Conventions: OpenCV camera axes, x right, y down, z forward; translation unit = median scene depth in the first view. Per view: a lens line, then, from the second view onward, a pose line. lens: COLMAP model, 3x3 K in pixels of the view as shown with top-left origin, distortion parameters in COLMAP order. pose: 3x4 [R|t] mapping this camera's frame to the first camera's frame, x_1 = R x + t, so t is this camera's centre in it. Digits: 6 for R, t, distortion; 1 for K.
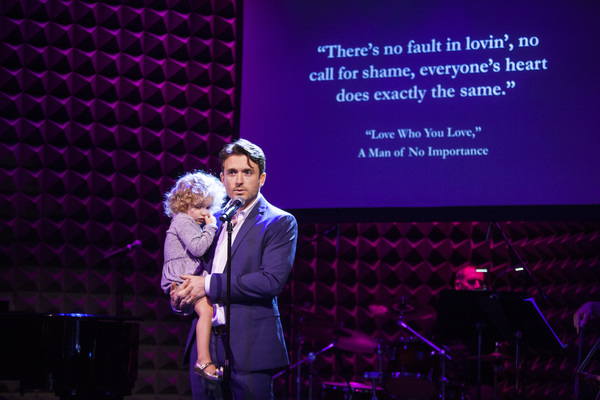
lens RADIAL K [[3440.6, 0, 315.4], [0, 3440.6, 201.8], [0, 0, 1]] dist [0.363569, 0.000000]
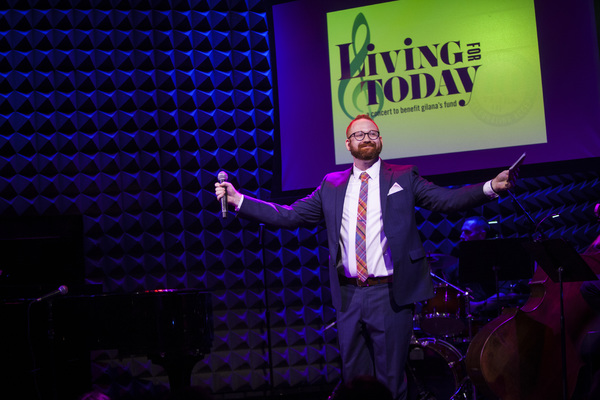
lens RADIAL K [[3440.6, 0, 303.6], [0, 3440.6, 197.1], [0, 0, 1]] dist [0.363569, 0.000000]
pose [[0.995495, -0.092399, -0.021266, 0.009220], [0.092684, 0.995613, 0.012797, -0.010224], [0.019990, -0.014710, 0.999692, -0.194253]]
